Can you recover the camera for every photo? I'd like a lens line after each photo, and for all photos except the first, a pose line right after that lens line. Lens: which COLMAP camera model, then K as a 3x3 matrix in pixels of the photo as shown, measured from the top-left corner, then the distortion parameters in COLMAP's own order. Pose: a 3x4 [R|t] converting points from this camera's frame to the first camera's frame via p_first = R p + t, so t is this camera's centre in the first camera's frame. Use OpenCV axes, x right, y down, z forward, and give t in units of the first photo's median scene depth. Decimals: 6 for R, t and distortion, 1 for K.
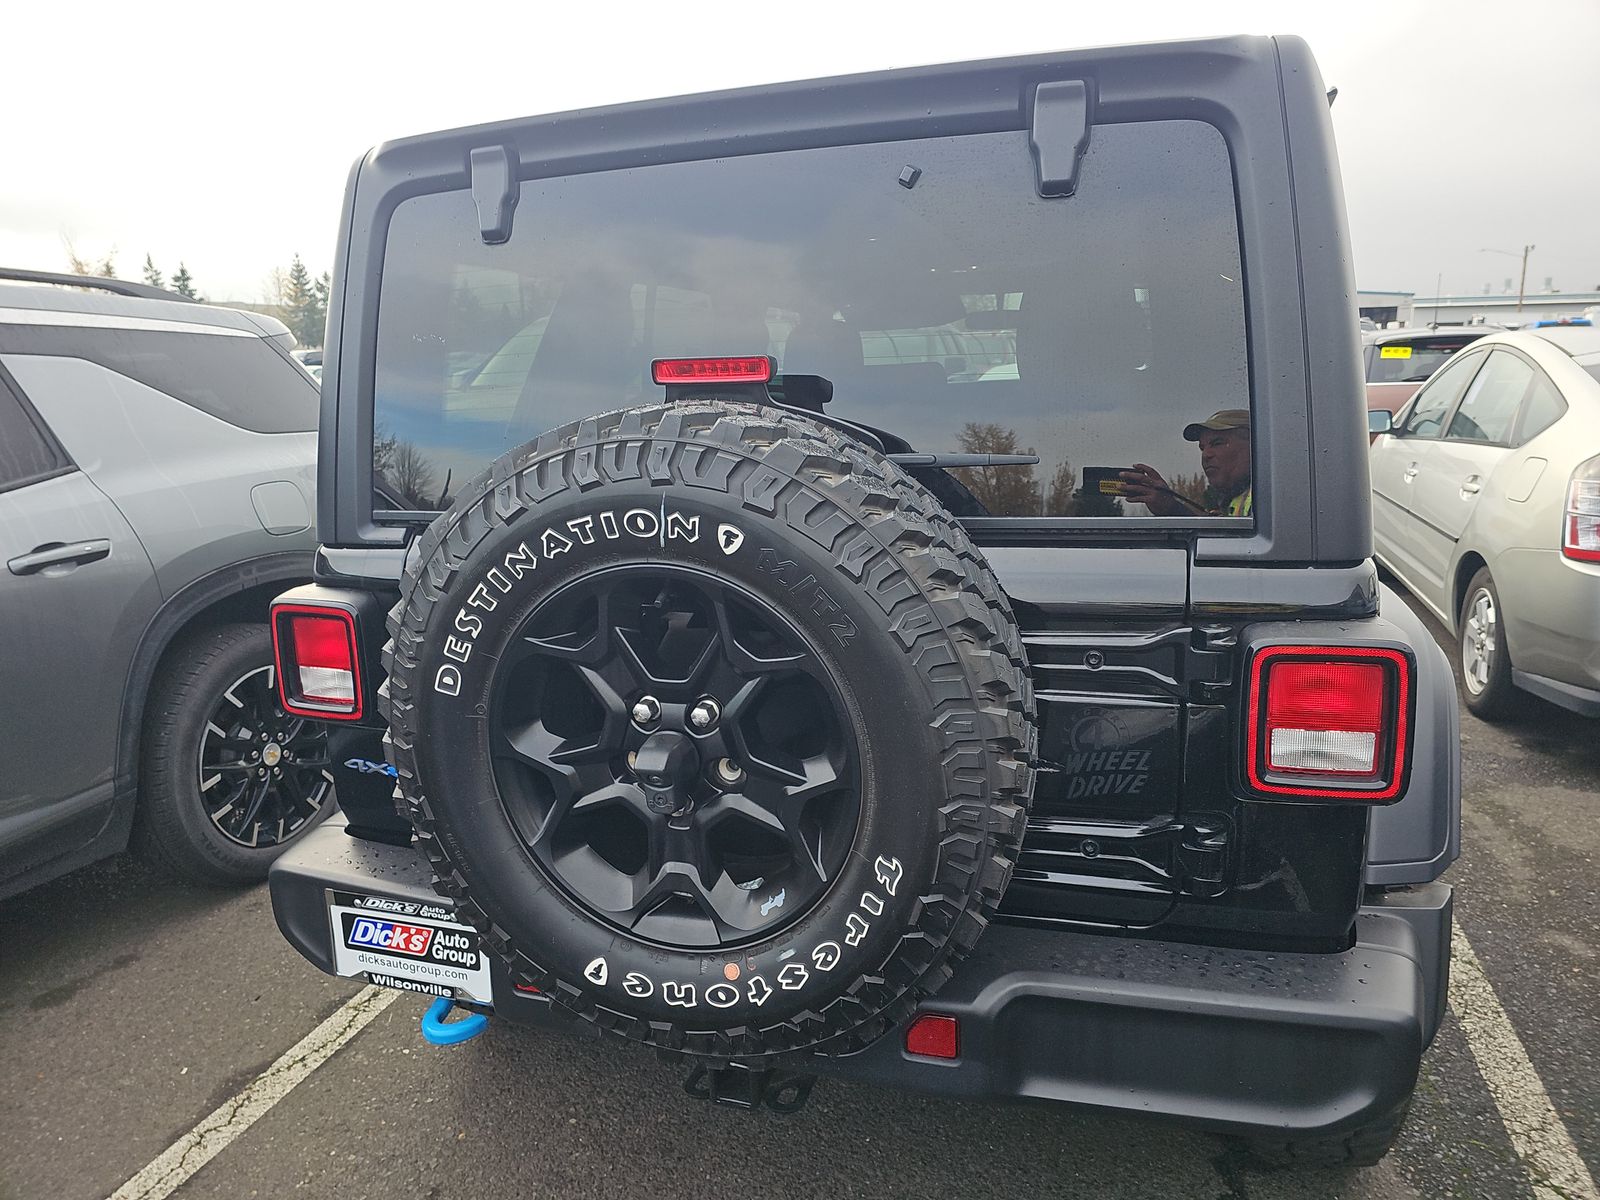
lens RADIAL K [[1068.3, 0, 722.5], [0, 1068.3, 603.9], [0, 0, 1]] dist [0.041449, -0.040787]
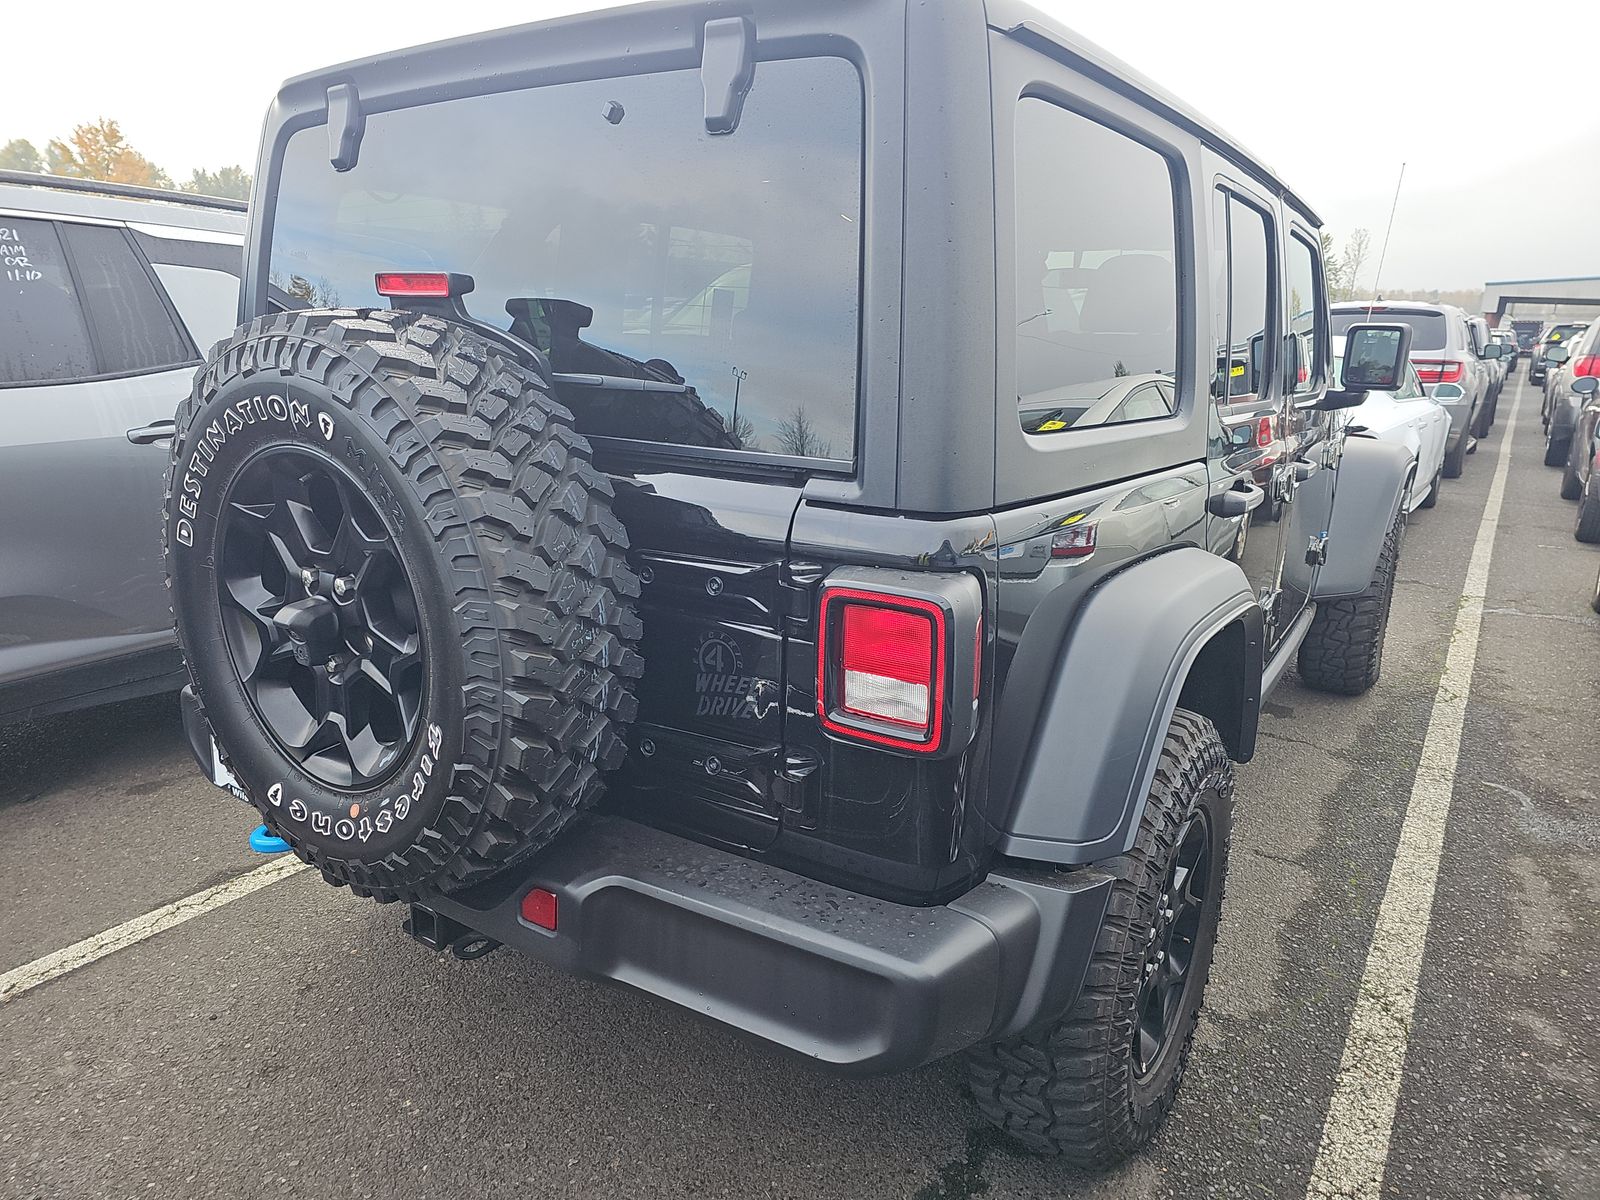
lens RADIAL K [[1068.3, 0, 814.7], [0, 1068.3, 605.8], [0, 0, 1]] dist [0.041449, -0.040787]
pose [[0.956644, 0.126959, -0.262132, 0.742947], [-0.118316, 0.991788, 0.048563, 0.010526], [0.266145, -0.015443, 0.963809, 0.023362]]
